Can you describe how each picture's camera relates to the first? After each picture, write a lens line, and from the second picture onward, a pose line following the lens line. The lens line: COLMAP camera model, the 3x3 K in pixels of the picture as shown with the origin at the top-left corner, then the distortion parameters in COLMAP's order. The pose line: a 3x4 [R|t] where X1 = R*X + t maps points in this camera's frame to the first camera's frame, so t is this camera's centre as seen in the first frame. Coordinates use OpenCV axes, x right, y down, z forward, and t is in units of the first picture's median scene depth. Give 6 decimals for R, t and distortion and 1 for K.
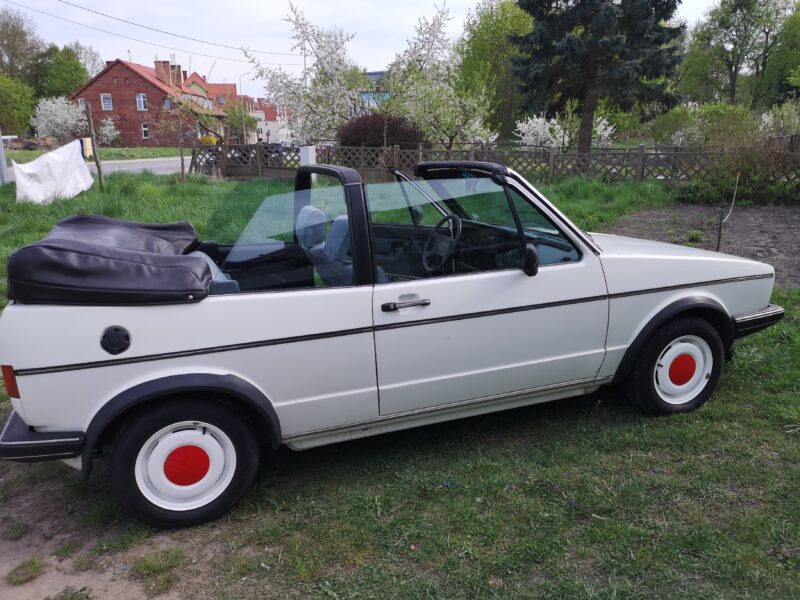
lens RADIAL K [[617.4, 0, 400.0], [0, 617.4, 300.0], [0, 0, 1]] dist [0.055245, -0.053845]
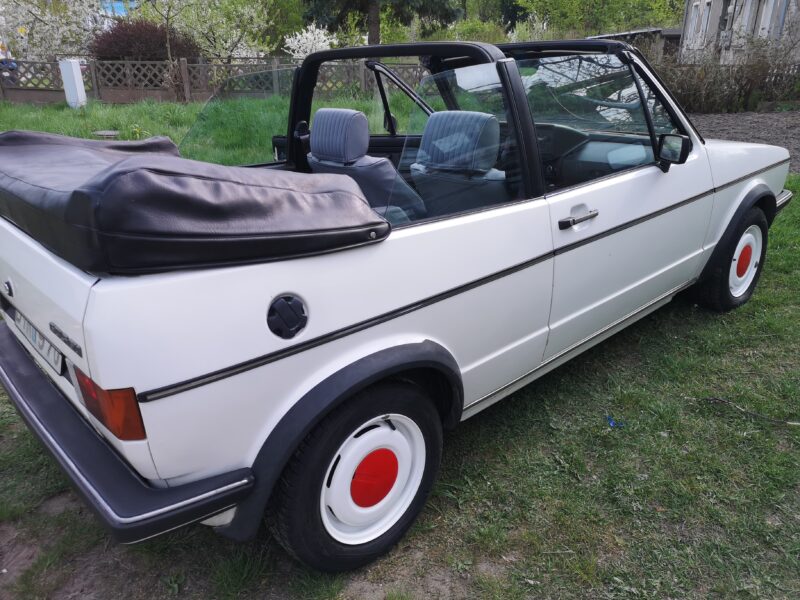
lens RADIAL K [[617.4, 0, 400.0], [0, 617.4, 300.0], [0, 0, 1]] dist [0.055245, -0.053845]
pose [[0.923658, -0.143446, 0.355358, -0.410535], [0.102168, 0.985914, 0.132422, -0.015410], [-0.369347, -0.086007, 0.925303, 0.279175]]
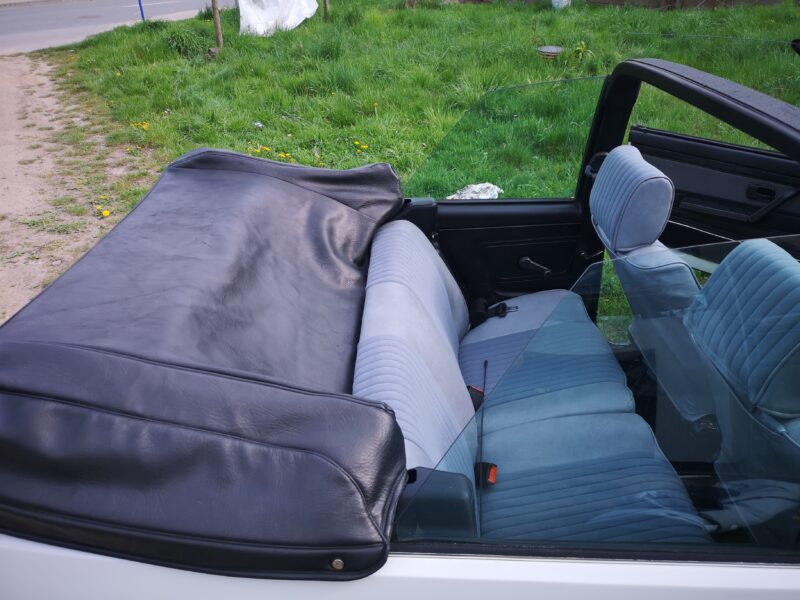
lens RADIAL K [[617.4, 0, 400.0], [0, 617.4, 300.0], [0, 0, 1]] dist [0.055245, -0.053845]
pose [[0.937643, 0.158286, -0.309470, -0.164958], [-0.070326, 0.958277, 0.277057, -0.181367], [0.340412, -0.238016, 0.909652, 0.544329]]
